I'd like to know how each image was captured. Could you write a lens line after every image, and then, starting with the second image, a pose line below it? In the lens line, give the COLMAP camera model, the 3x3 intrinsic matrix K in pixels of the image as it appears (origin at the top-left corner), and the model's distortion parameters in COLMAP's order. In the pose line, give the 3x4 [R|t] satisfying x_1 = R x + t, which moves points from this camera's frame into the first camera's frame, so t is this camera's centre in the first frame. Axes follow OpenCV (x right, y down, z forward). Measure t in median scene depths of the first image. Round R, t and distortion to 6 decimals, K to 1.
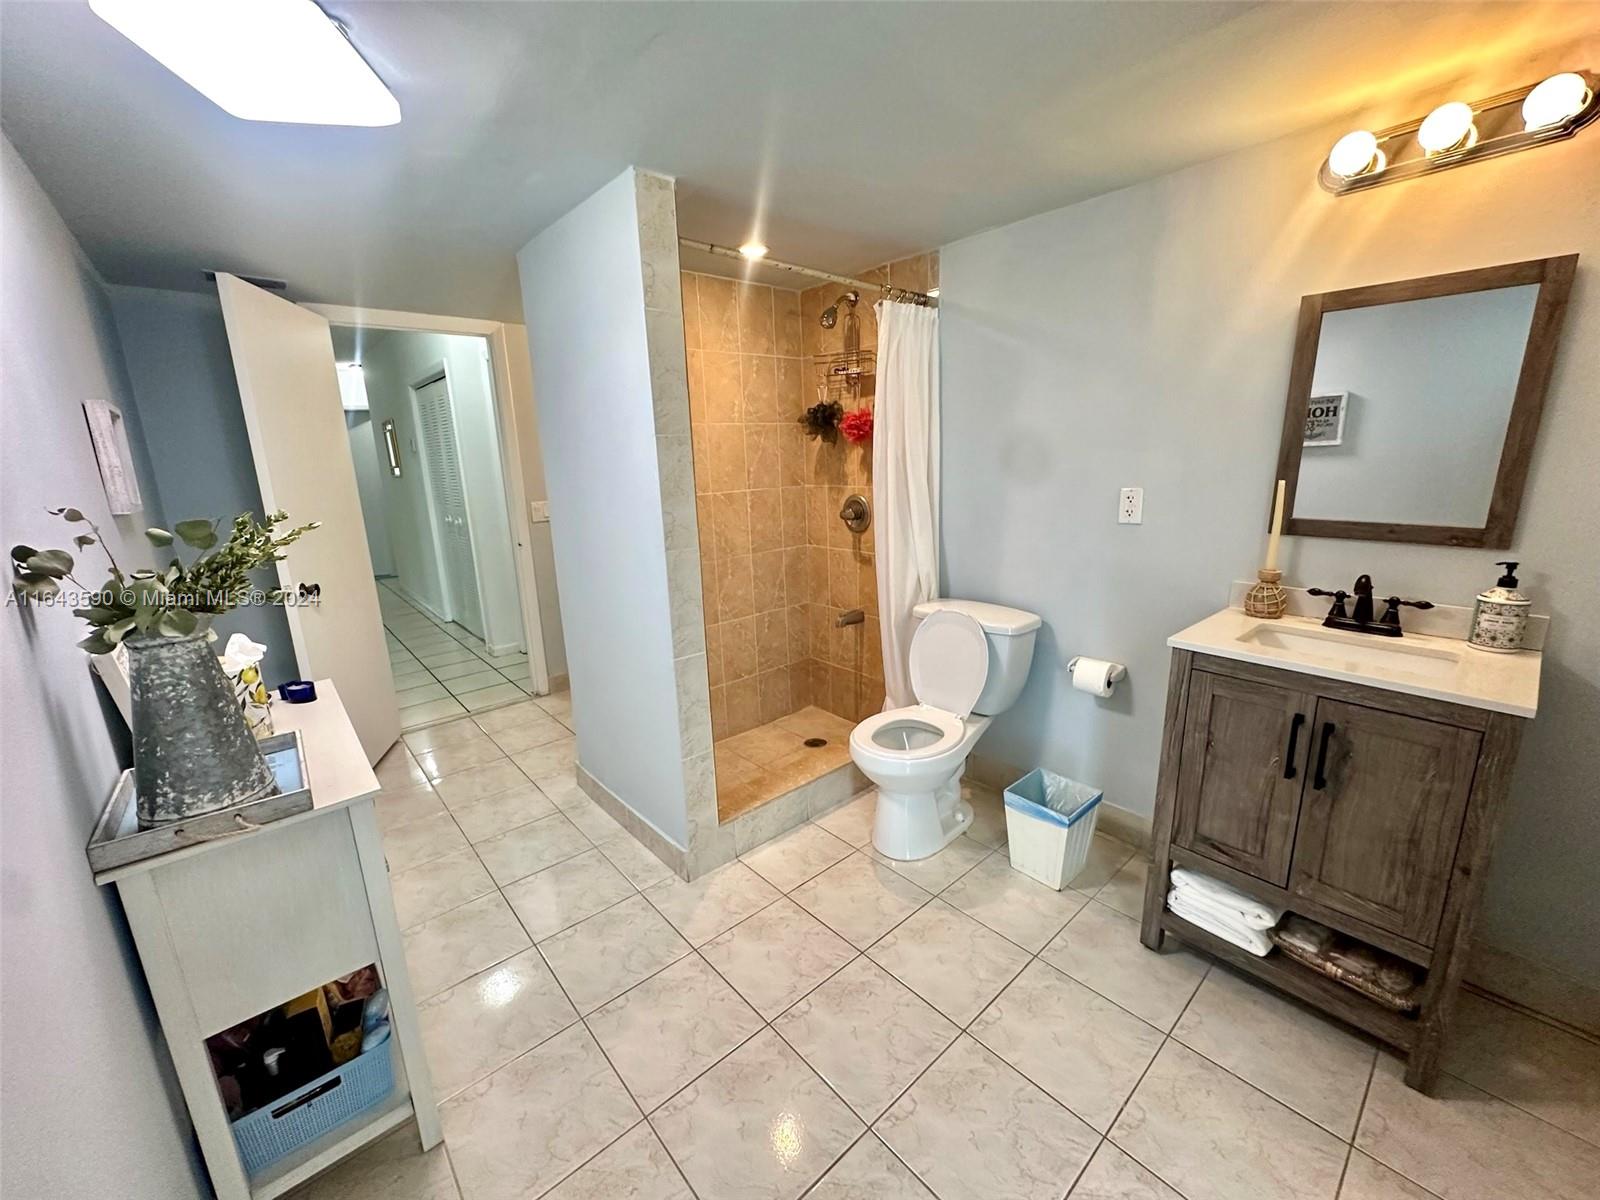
lens RADIAL K [[641.5, 0, 804.2], [0, 641.5, 588.7], [0, 0, 1]] dist [-0.003161, 0.000195]
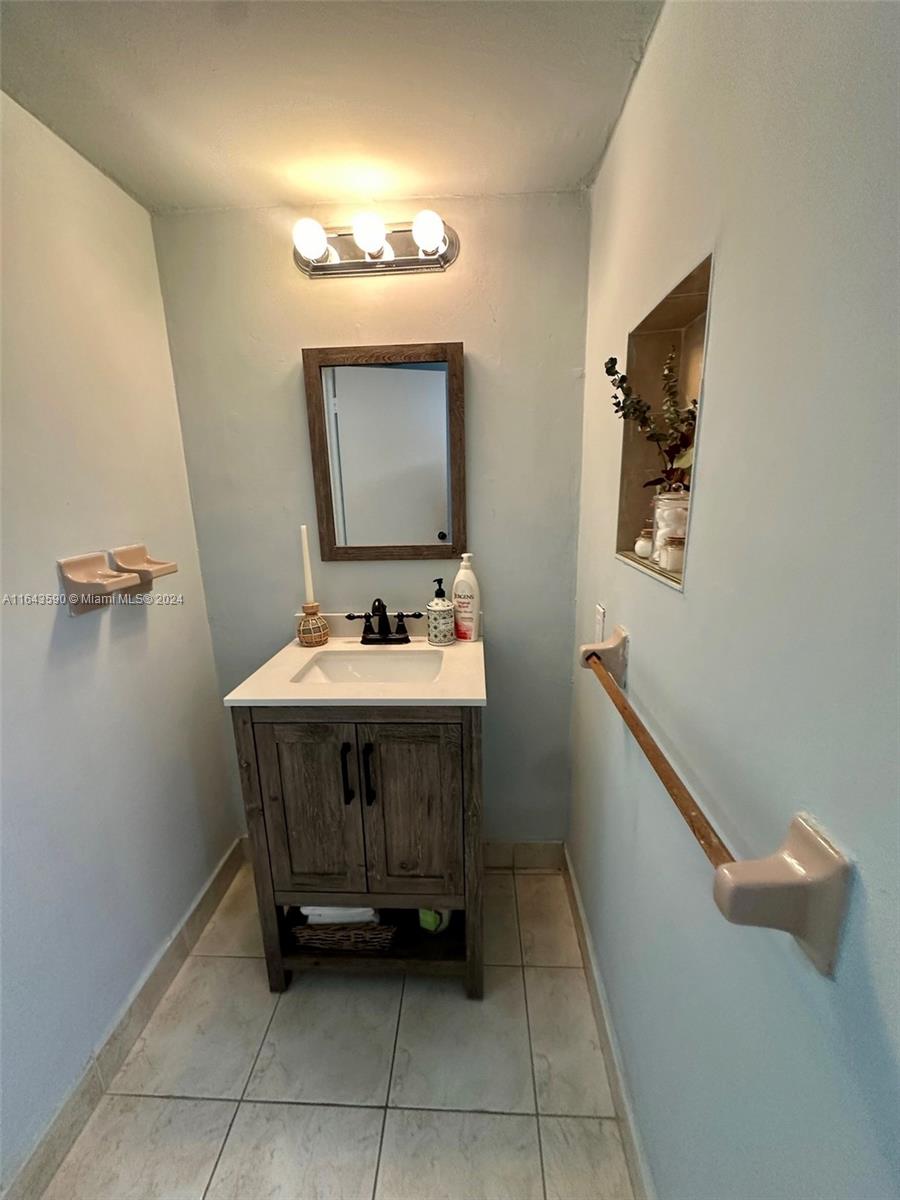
lens RADIAL K [[481.1, 0, 446.9], [0, 481.1, 599.3], [0, 0, 1]] dist [-0.003161, 0.000195]
pose [[0.701468, -0.172985, 0.691389, 0.341463], [0.158430, 0.983672, 0.085374, -0.077228], [-0.694868, 0.049649, 0.717421, 0.262249]]
